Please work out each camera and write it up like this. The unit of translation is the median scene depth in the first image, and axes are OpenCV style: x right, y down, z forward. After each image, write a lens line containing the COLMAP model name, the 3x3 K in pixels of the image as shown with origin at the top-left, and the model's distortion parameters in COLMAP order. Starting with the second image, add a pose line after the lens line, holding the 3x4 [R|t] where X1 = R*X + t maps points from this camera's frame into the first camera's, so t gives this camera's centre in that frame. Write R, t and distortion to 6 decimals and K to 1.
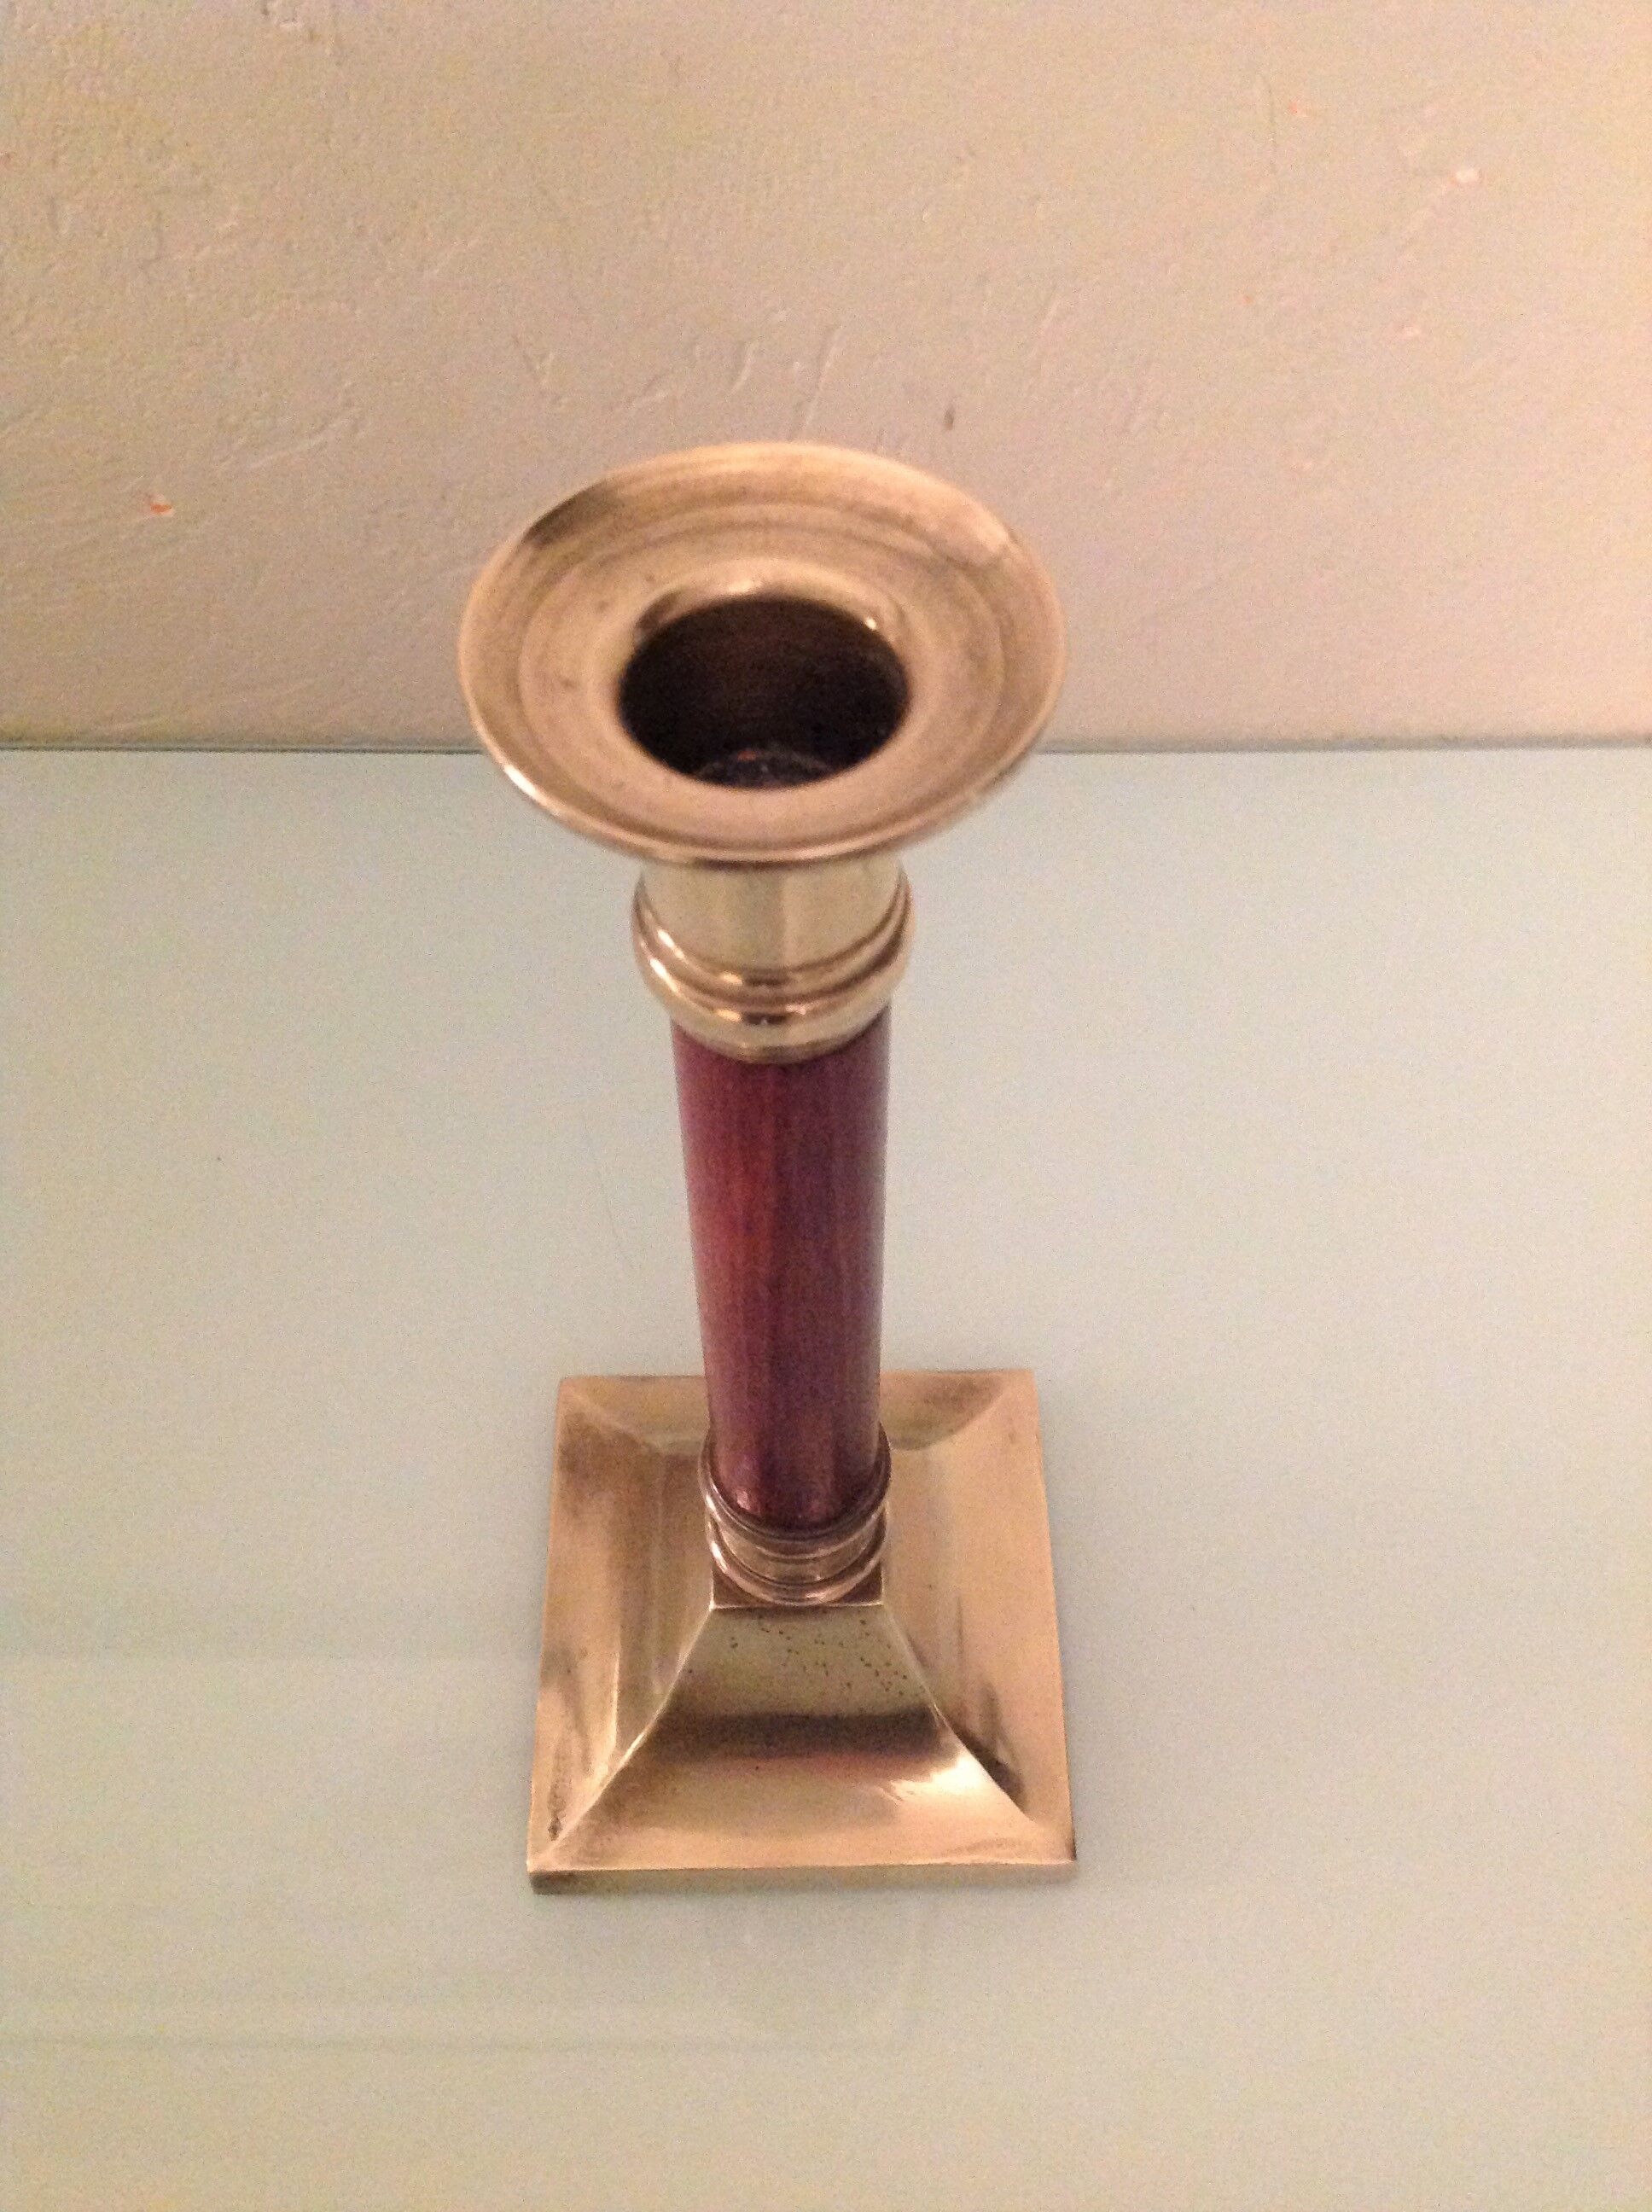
lens RADIAL K [[2161.9, 0, 820.0], [0, 2161.9, 1098.8], [0, 0, 1]] dist [0.167926, -0.416404]
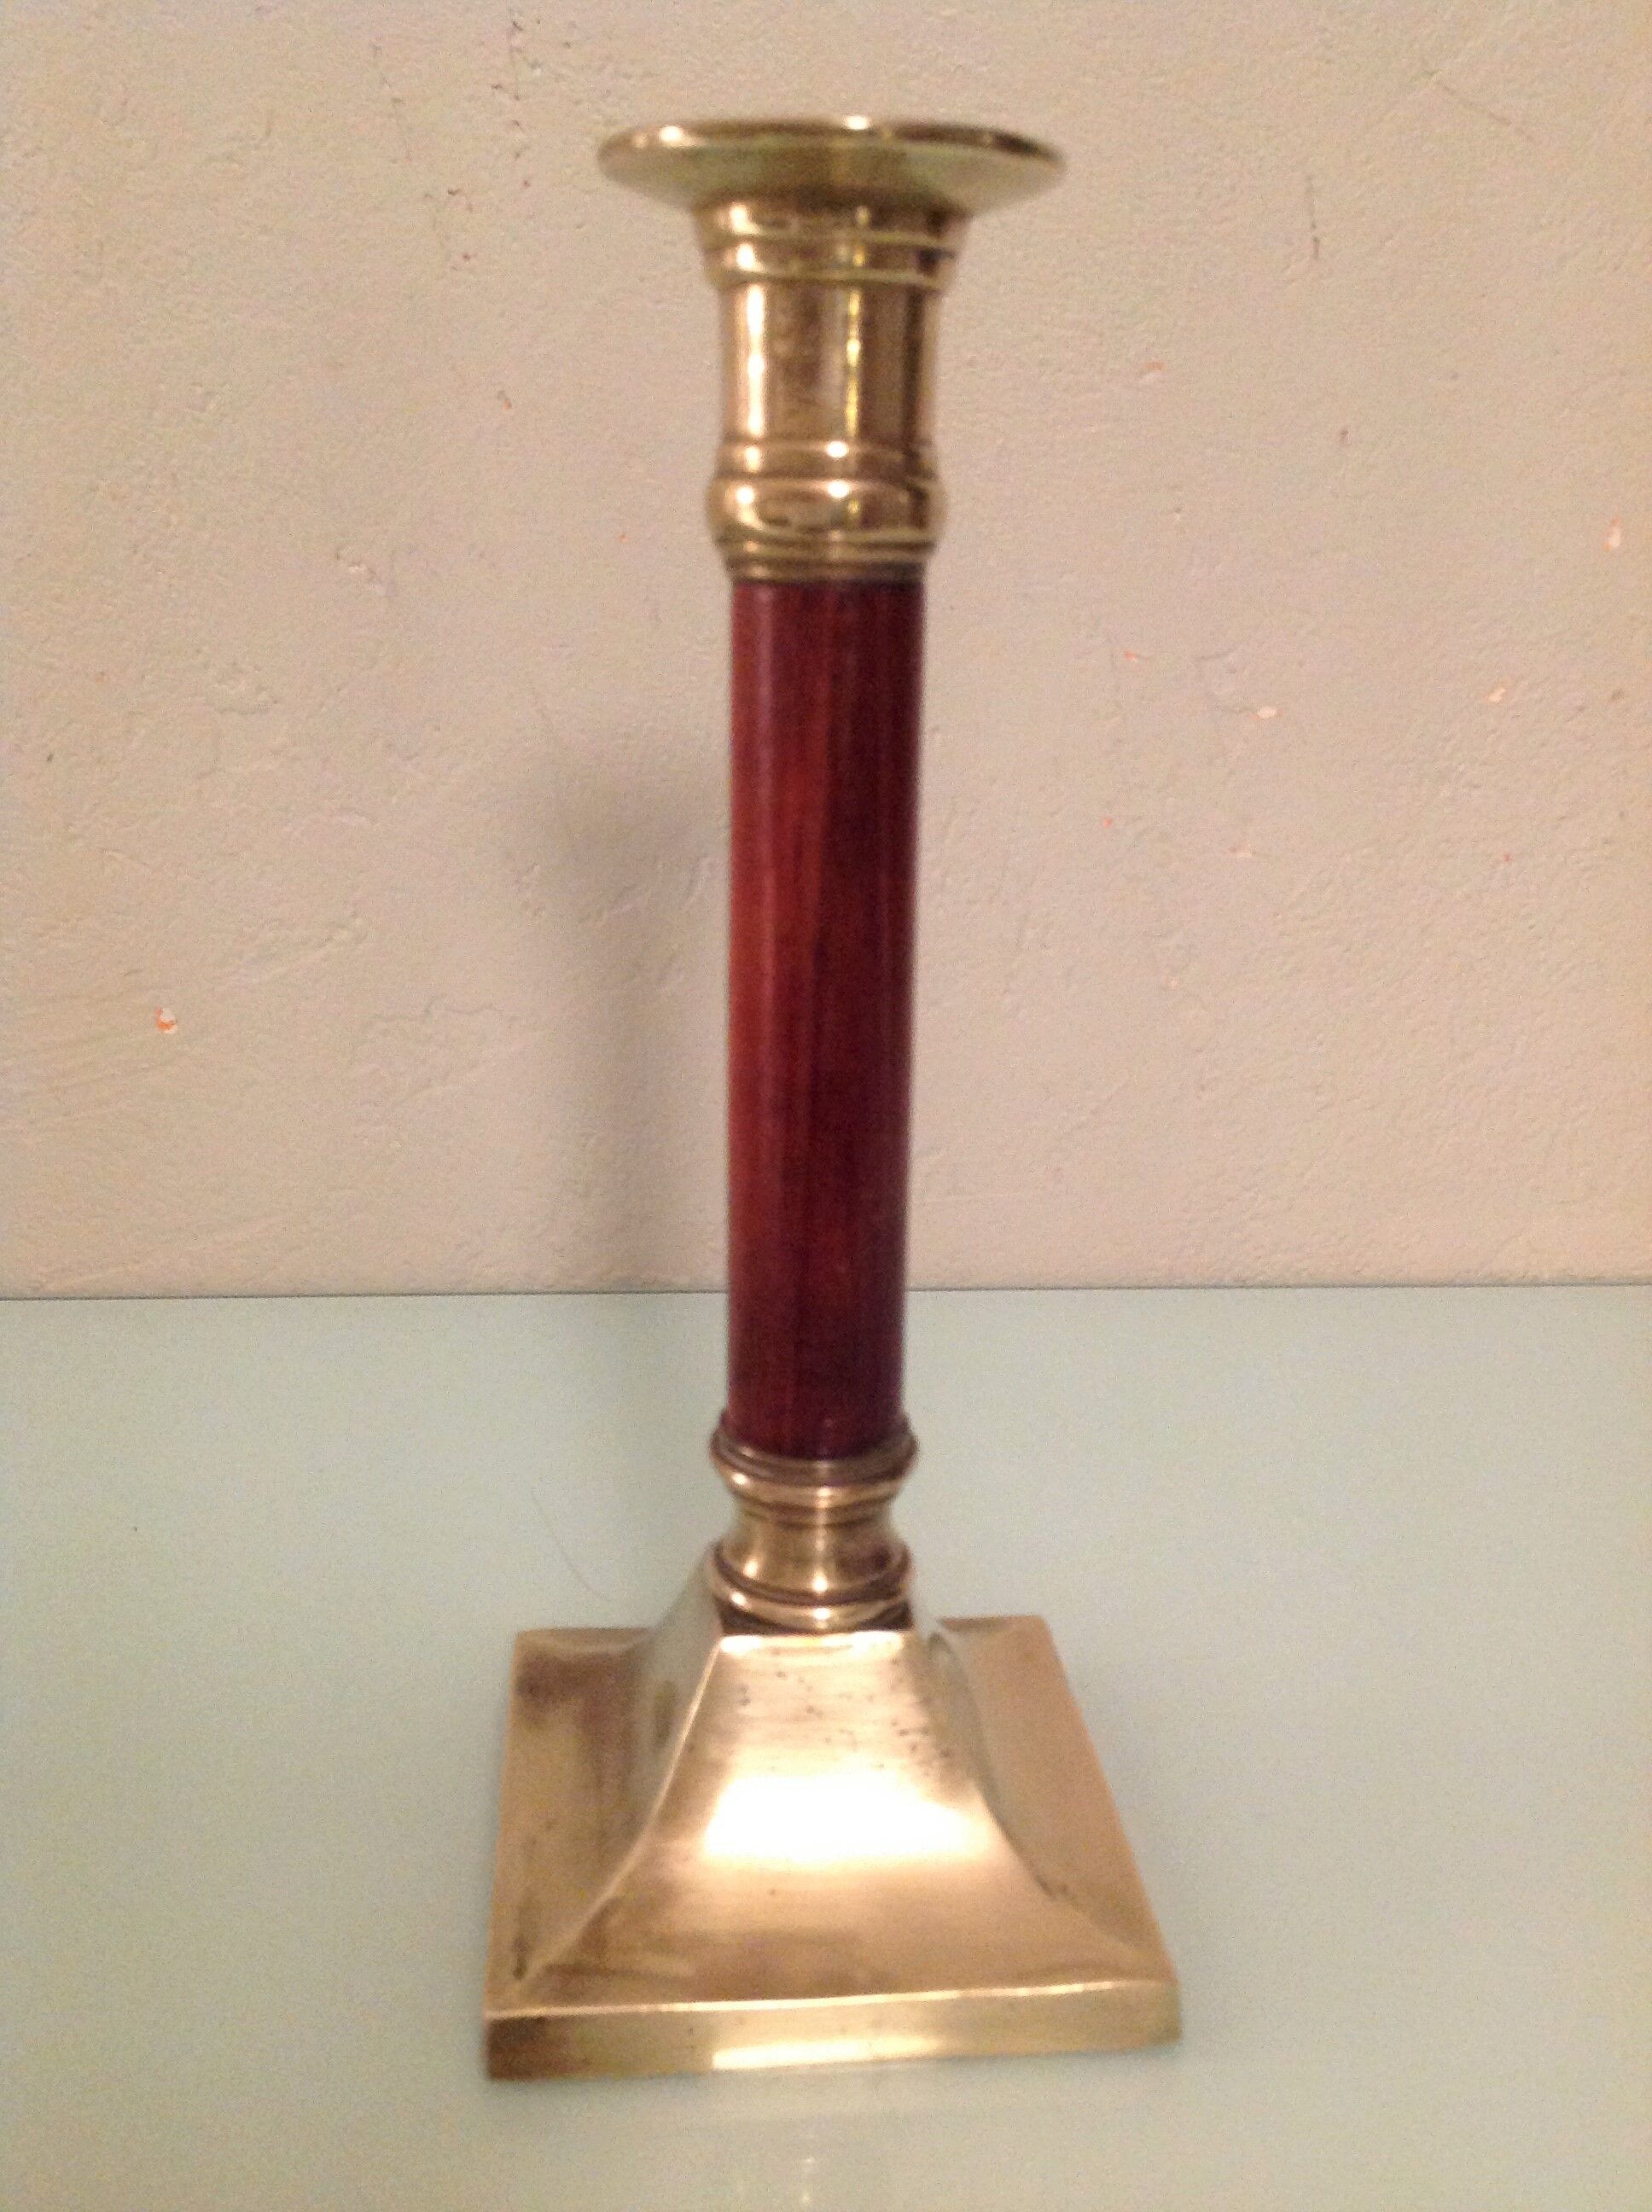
lens RADIAL K [[2150.3, 0, 826.0], [0, 2150.3, 1106.0], [0, 0, 1]] dist [0.135649, -0.267942]
pose [[0.996247, -0.000119, 0.086559, -0.075036], [0.054295, 0.779669, -0.623834, 0.554389], [-0.067413, 0.626192, 0.776749, 0.180853]]
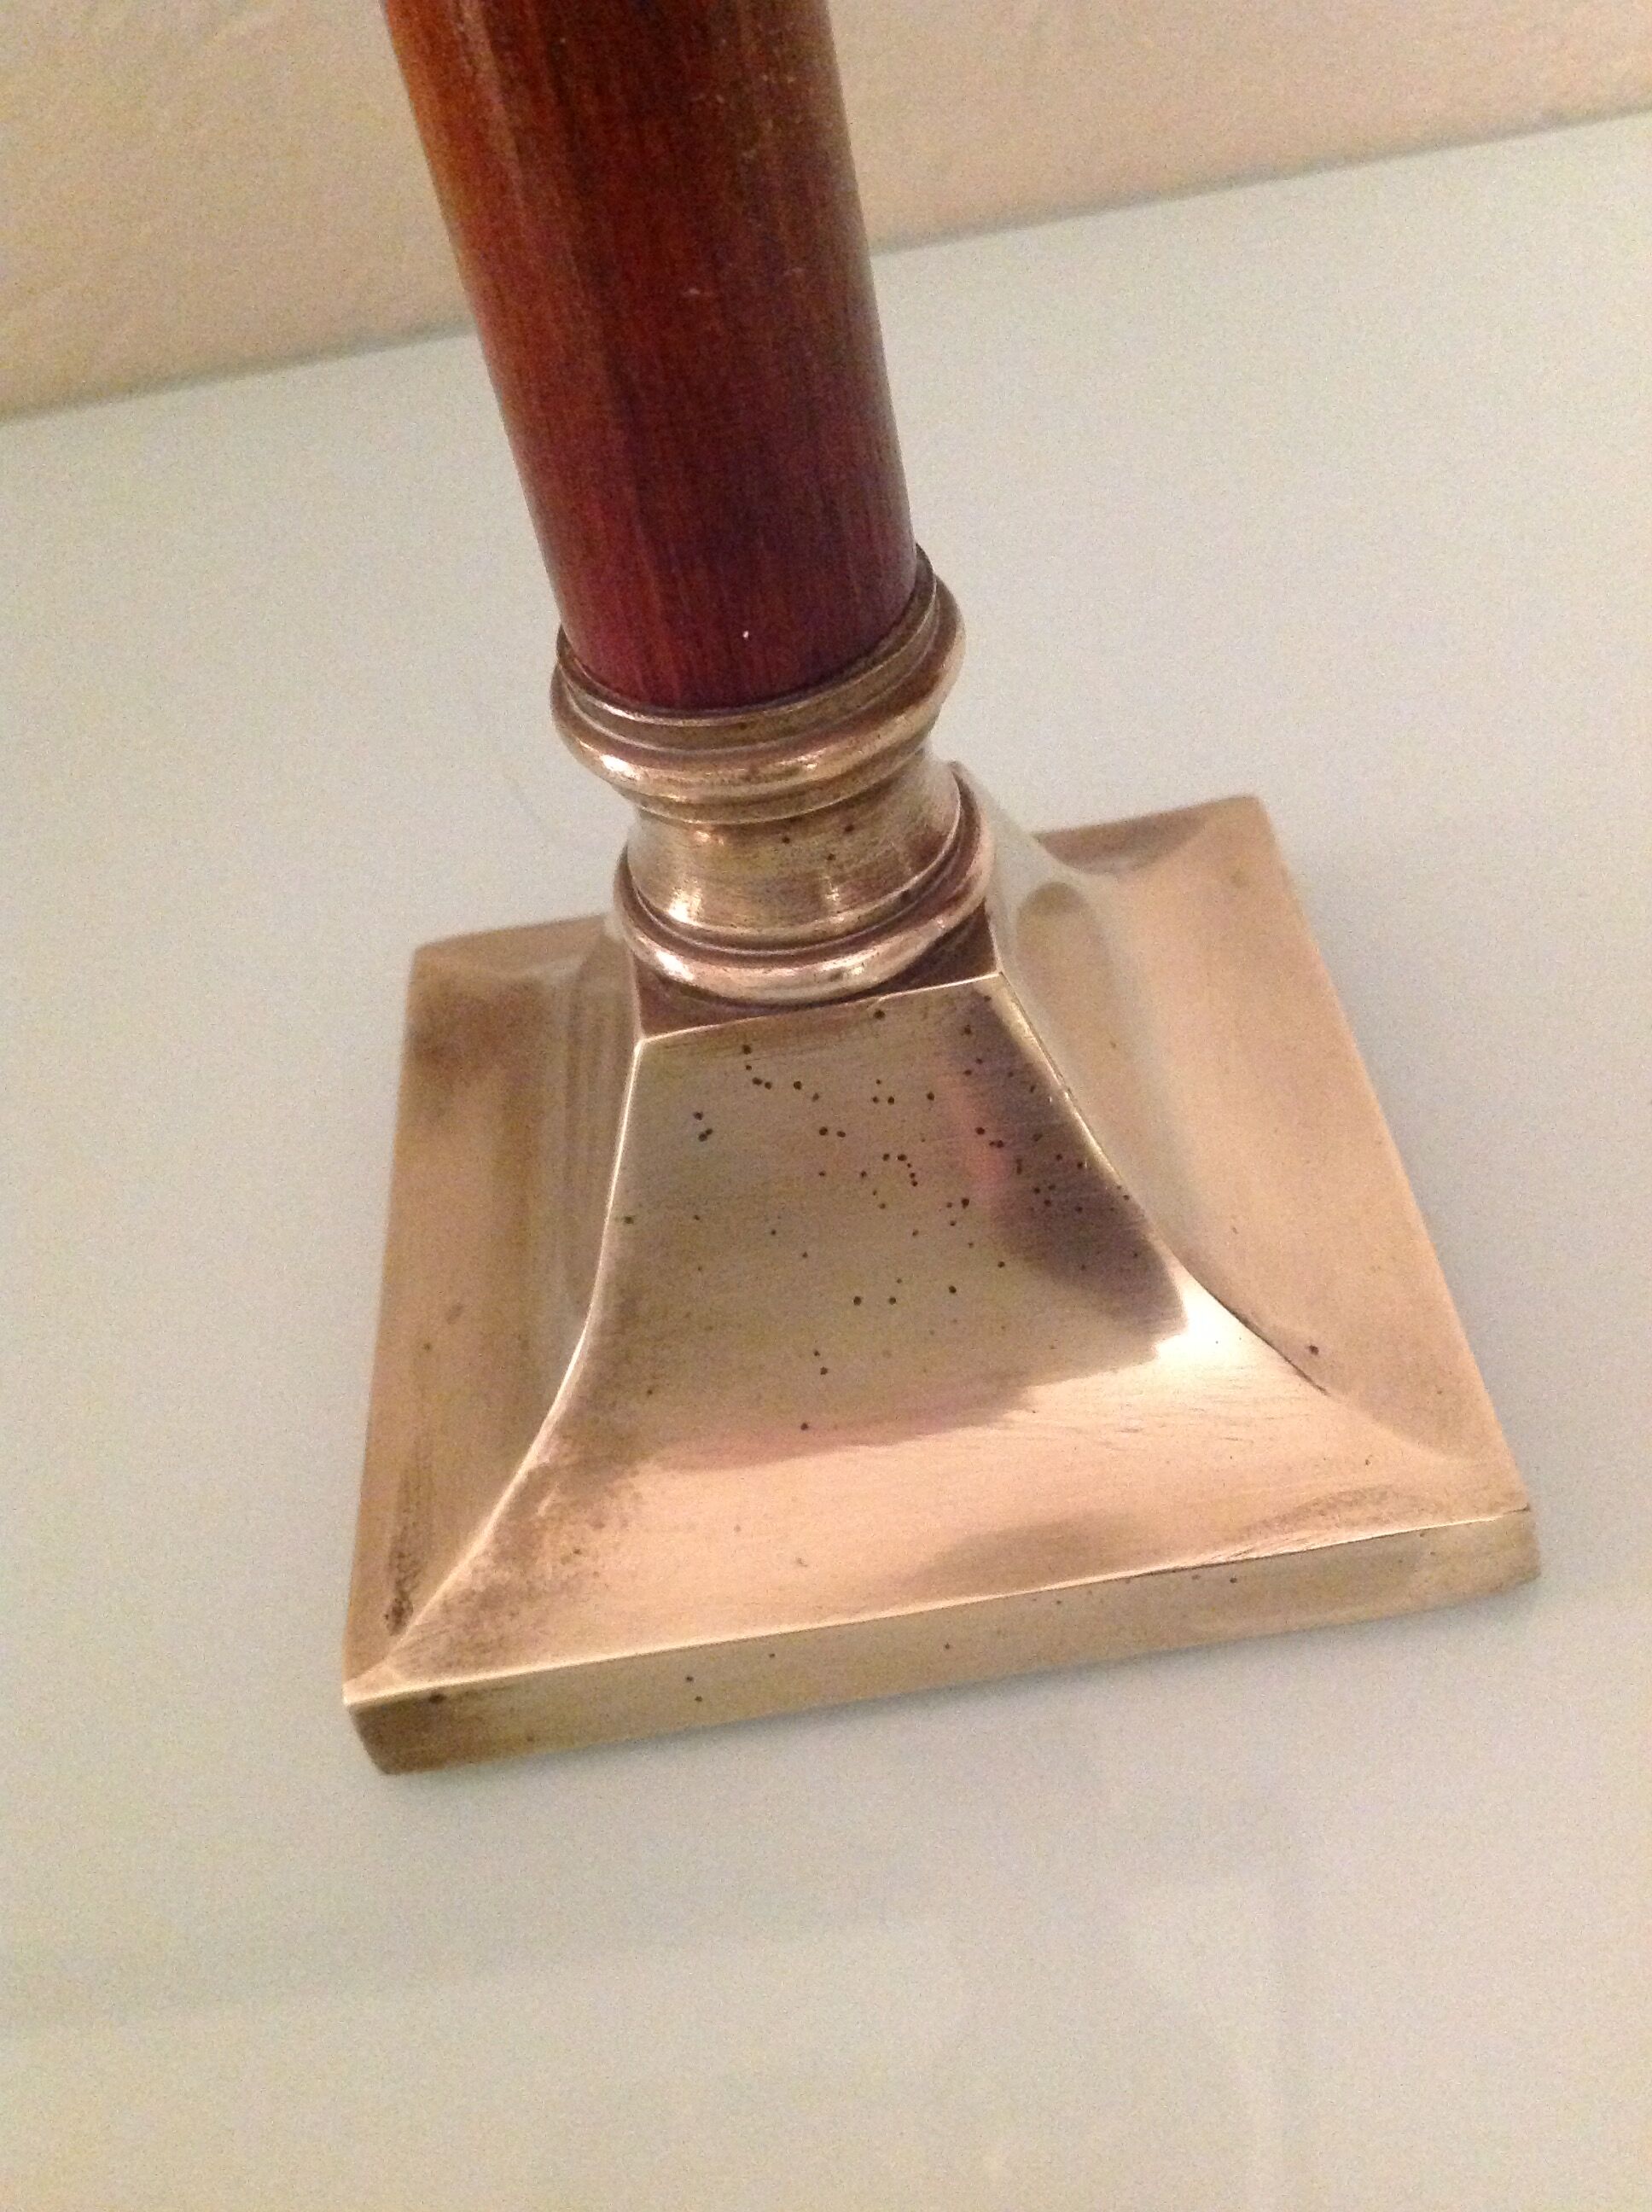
lens RADIAL K [[2161.9, 0, 820.0], [0, 2161.9, 1098.8], [0, 0, 1]] dist [0.167926, -0.416404]
pose [[0.983802, -0.164908, -0.070281, 0.018169], [0.146731, 0.966029, -0.212741, 0.321103], [0.102976, 0.198983, 0.974578, 0.500639]]
